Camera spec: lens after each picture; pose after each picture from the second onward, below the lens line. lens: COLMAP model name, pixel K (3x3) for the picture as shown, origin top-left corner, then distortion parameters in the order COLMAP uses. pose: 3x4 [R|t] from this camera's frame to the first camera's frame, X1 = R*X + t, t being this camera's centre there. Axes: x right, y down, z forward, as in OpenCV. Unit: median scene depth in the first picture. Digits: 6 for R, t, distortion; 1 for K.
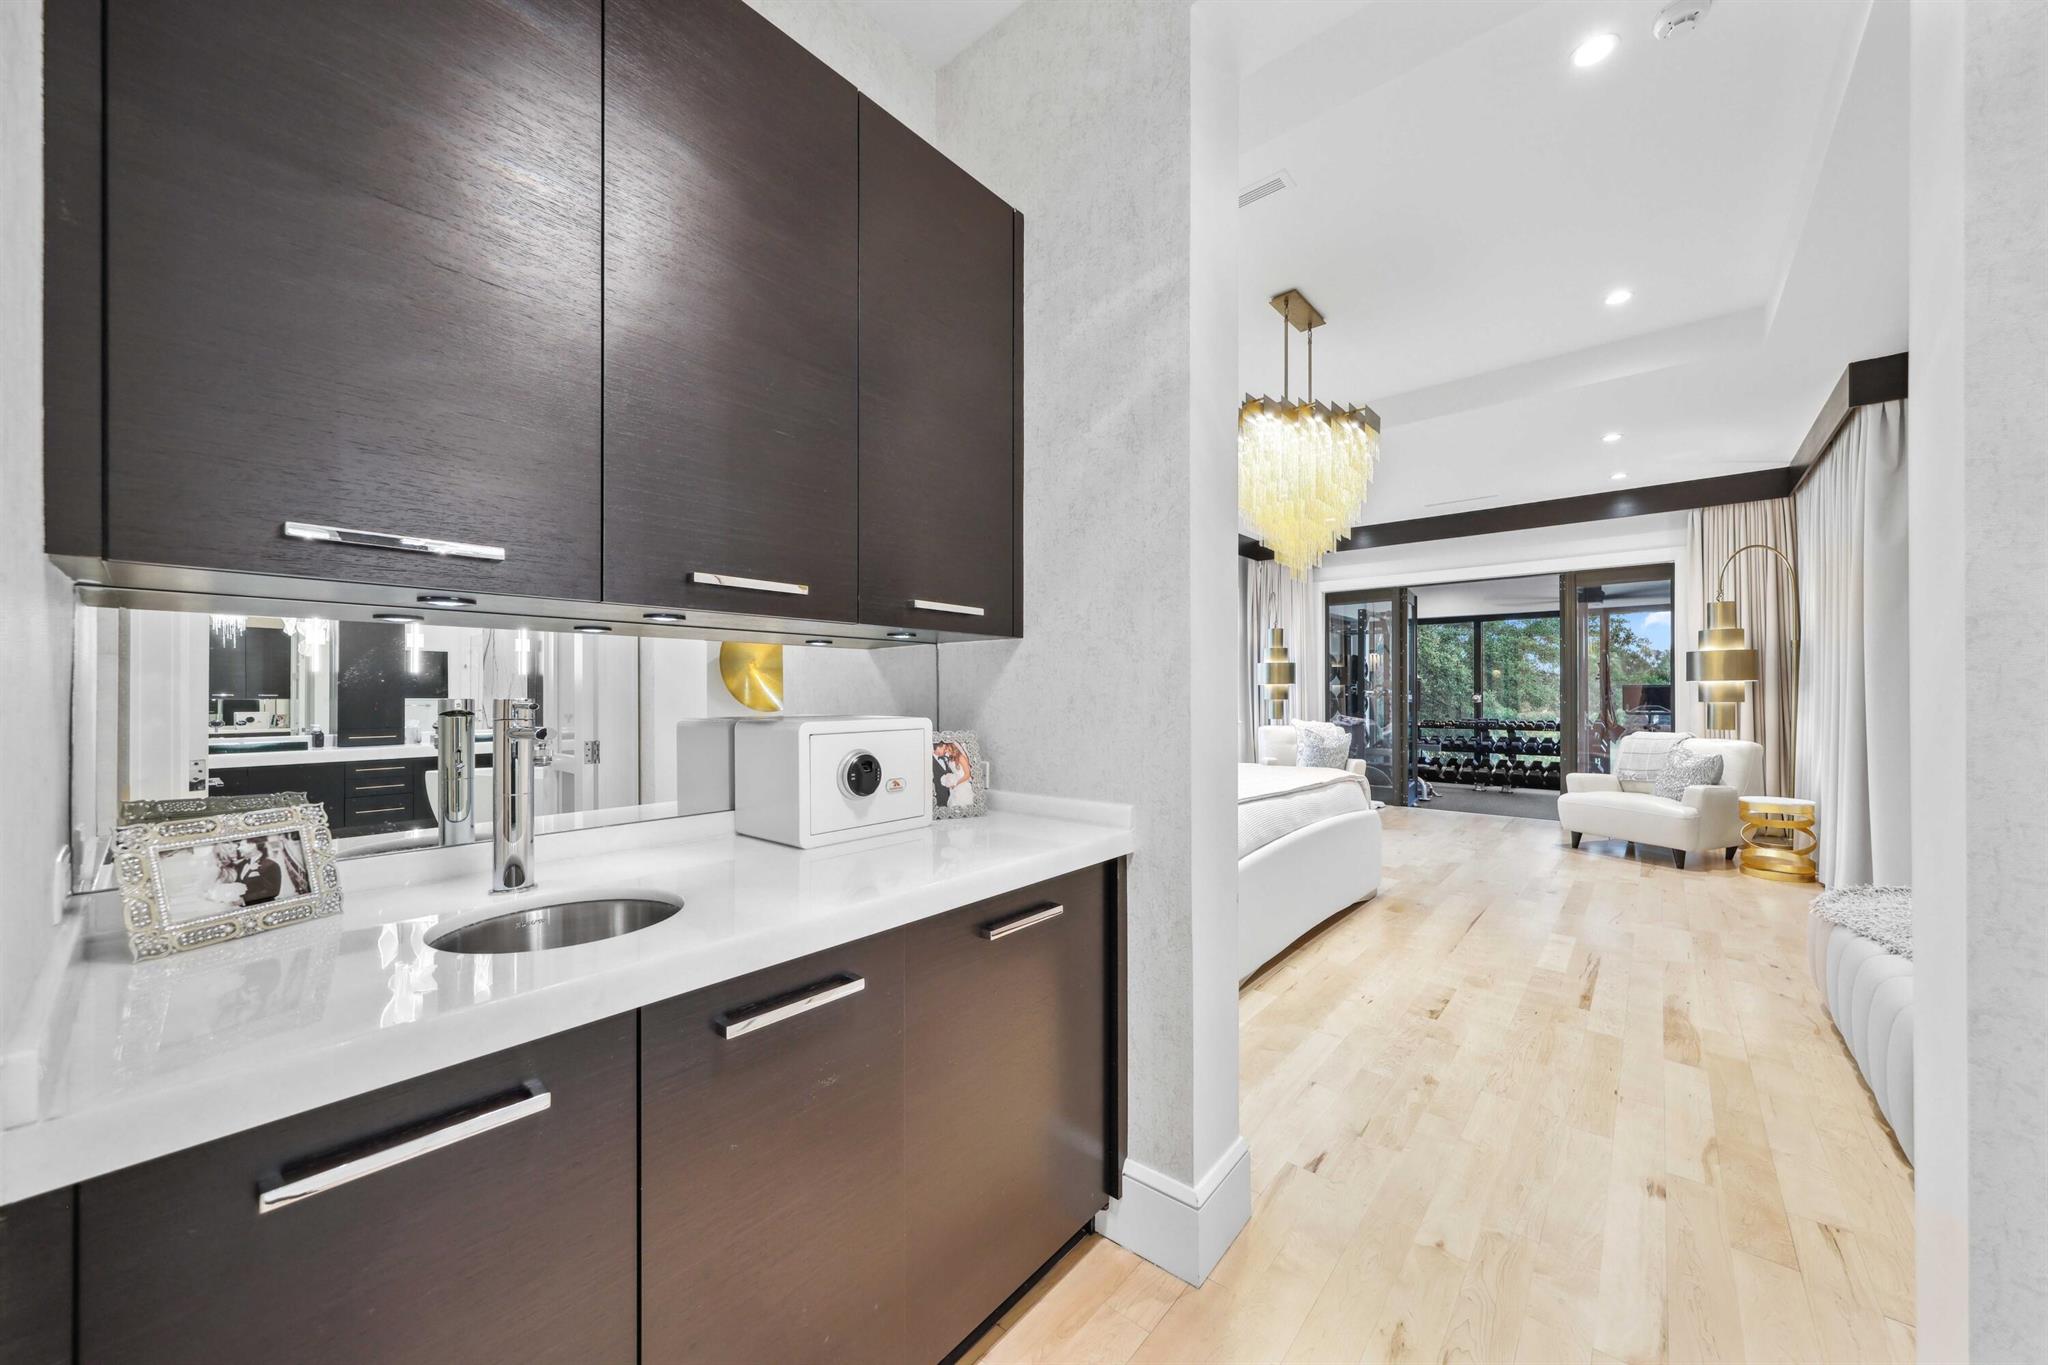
lens RADIAL K [[746.0, 0, 1024.0], [0, 746.0, 682.5], [0, 0, 1]] dist [0.000234, -0.000051]
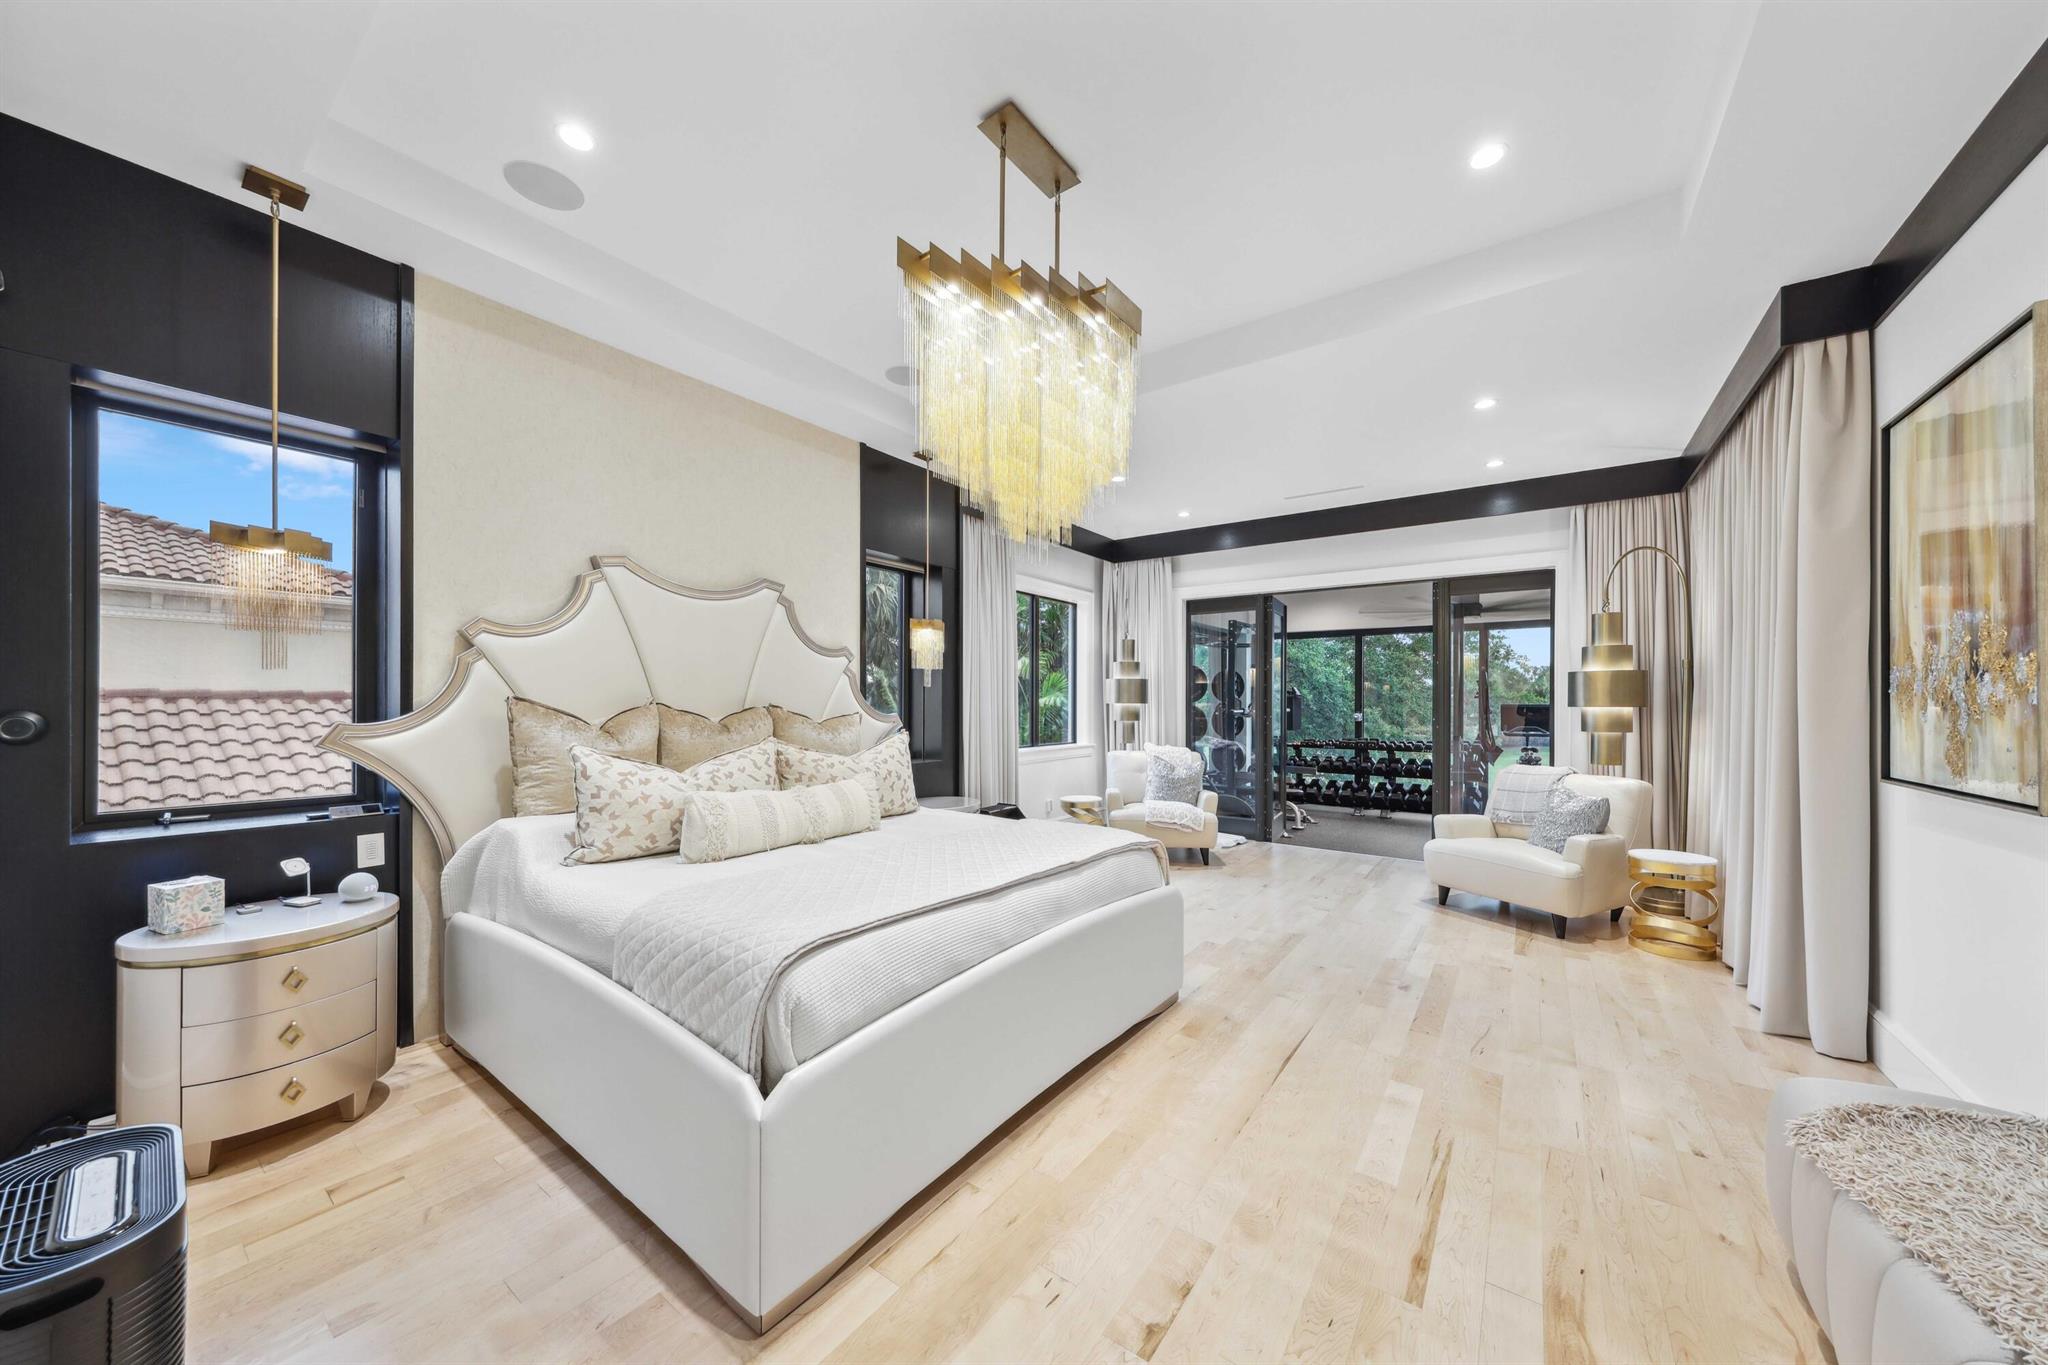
lens RADIAL K [[709.5, 0, 1033.5], [0, 709.5, 690.8], [0, 0, 1]] dist [-0.000275, 0.000063]
pose [[0.996068, 0.007376, 0.088282, 0.200506], [-0.007358, 0.999973, -0.000534, -0.014030], [-0.088284, -0.000118, 0.996095, 0.237348]]
